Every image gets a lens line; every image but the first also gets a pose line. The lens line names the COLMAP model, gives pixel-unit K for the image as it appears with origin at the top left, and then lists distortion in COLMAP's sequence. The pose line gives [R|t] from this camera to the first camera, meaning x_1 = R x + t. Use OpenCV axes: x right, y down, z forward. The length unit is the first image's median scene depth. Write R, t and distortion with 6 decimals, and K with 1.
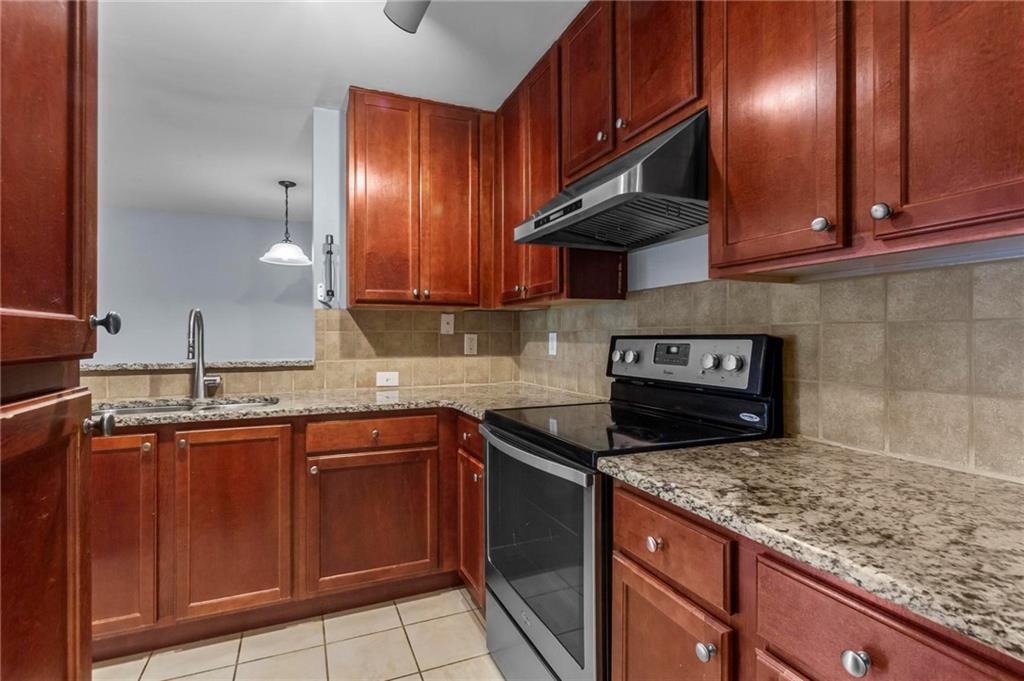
lens RADIAL K [[492.2, 0, 503.2], [0, 492.2, 335.7], [0, 0, 1]] dist [-0.001569, -0.000244]
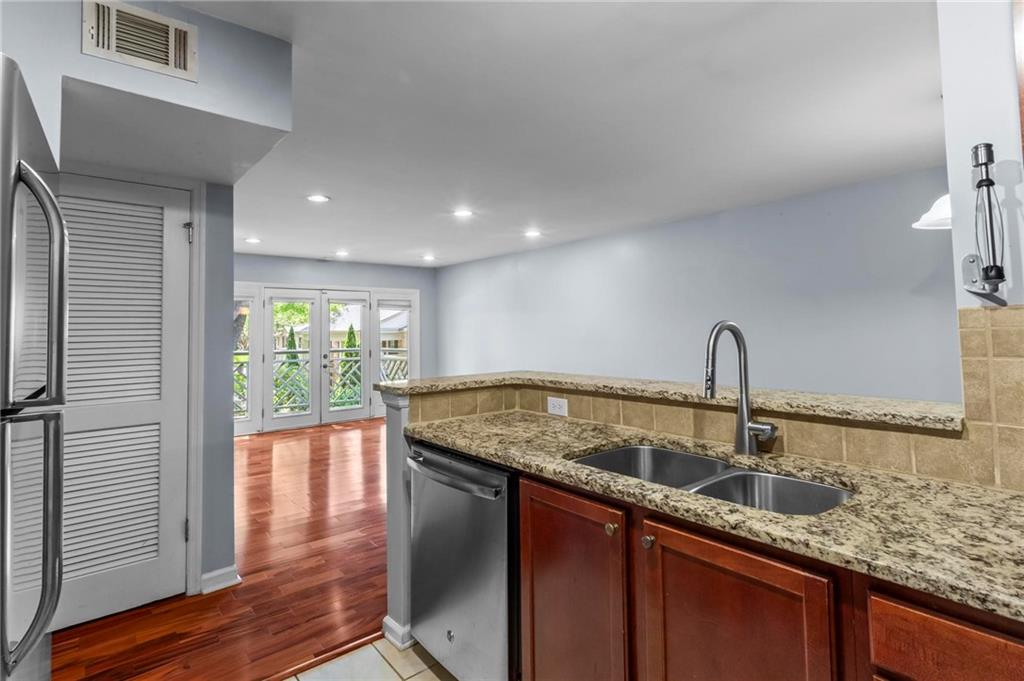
lens RADIAL K [[493.3, 0, 503.4], [0, 493.3, 310.8], [0, 0, 1]] dist [0.001680, 0.000783]
pose [[0.285644, -0.043940, -0.957328, -0.059474], [0.016479, 0.999026, -0.040937, -0.046792], [0.958194, -0.004082, 0.286090, 0.504266]]
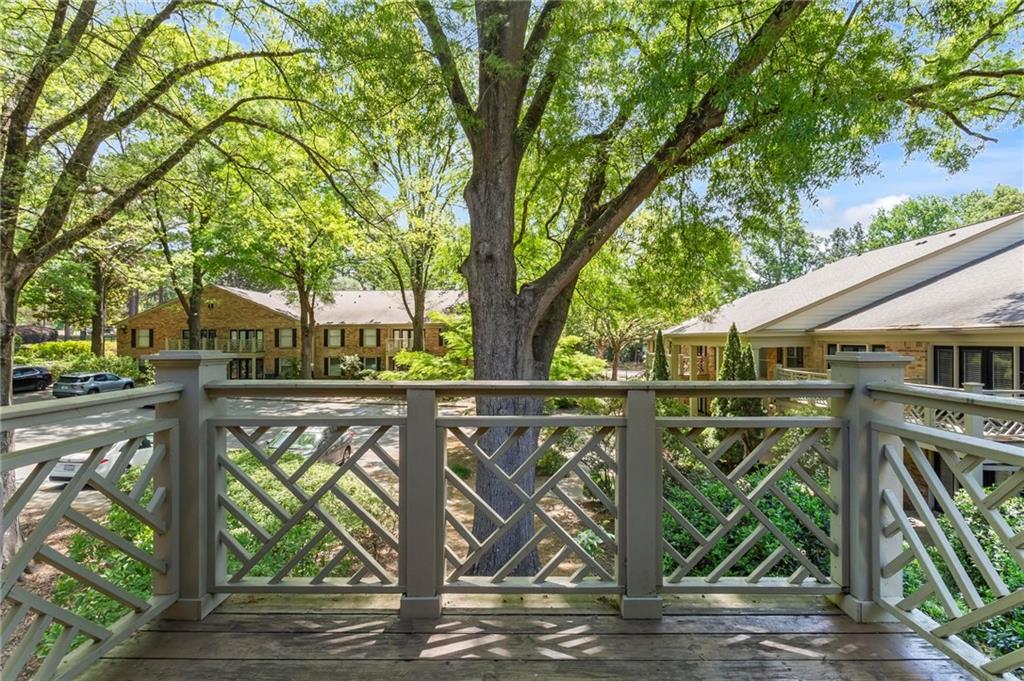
lens RADIAL K [[493.9, 0, 517.3], [0, 493.9, 342.2], [0, 0, 1]] dist [-0.002825, -0.000178]
pose [[-0.400102, 0.007213, -0.916442, -3.304335], [0.007765, 0.999960, 0.004480, -0.016033], [0.916438, -0.005323, -0.400142, 0.377759]]
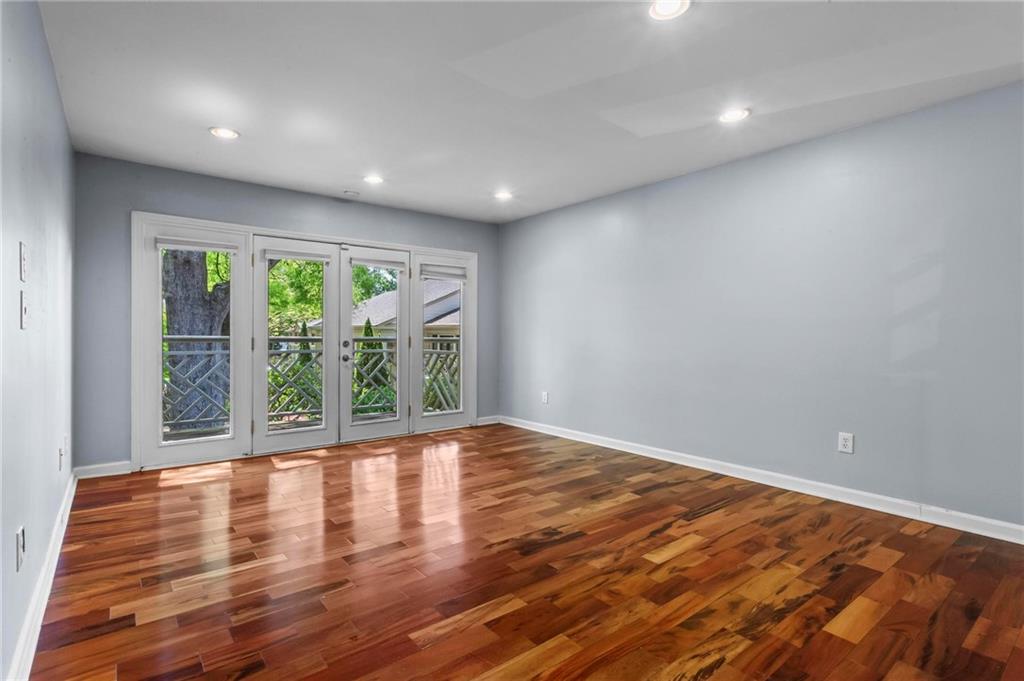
lens RADIAL K [[497.1, 0, 501.4], [0, 497.1, 339.6], [0, 0, 1]] dist [0.003394, 0.000736]
pose [[0.256867, 0.012594, -0.966365, -1.207890], [-0.000574, 0.999917, 0.012879, 0.052524], [0.966447, -0.002753, 0.256853, 0.408543]]
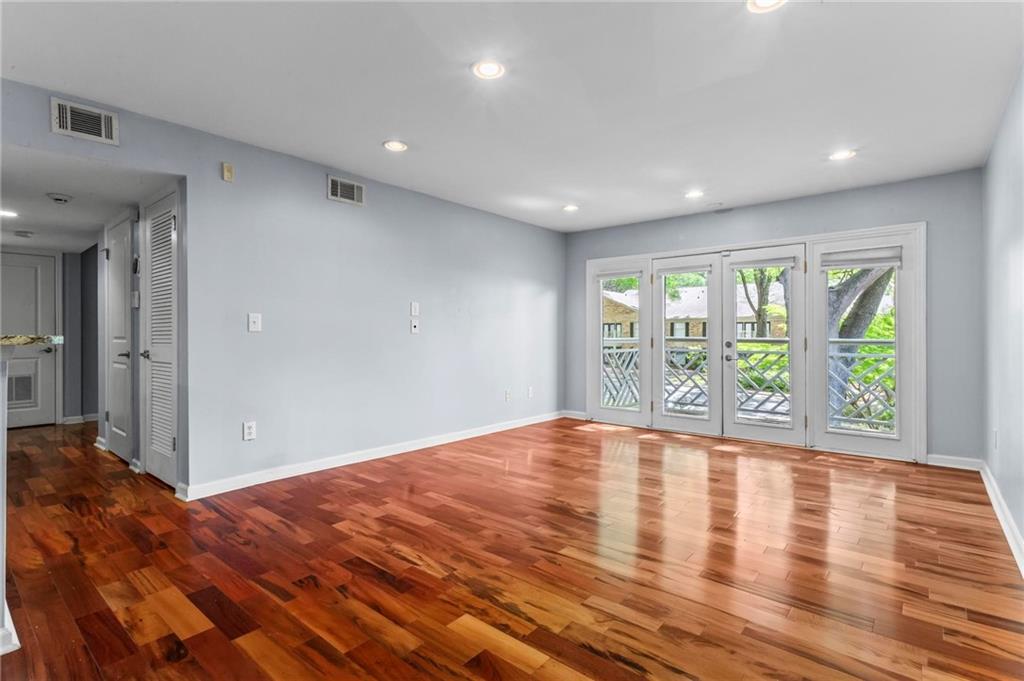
lens RADIAL K [[492.2, 0, 503.2], [0, 492.2, 335.7], [0, 0, 1]] dist [-0.001569, -0.000244]
pose [[-0.893444, 0.001586, -0.449171, -1.527707], [0.001254, 0.999999, 0.001037, 0.055042], [0.449172, 0.000364, -0.893445, 1.902171]]
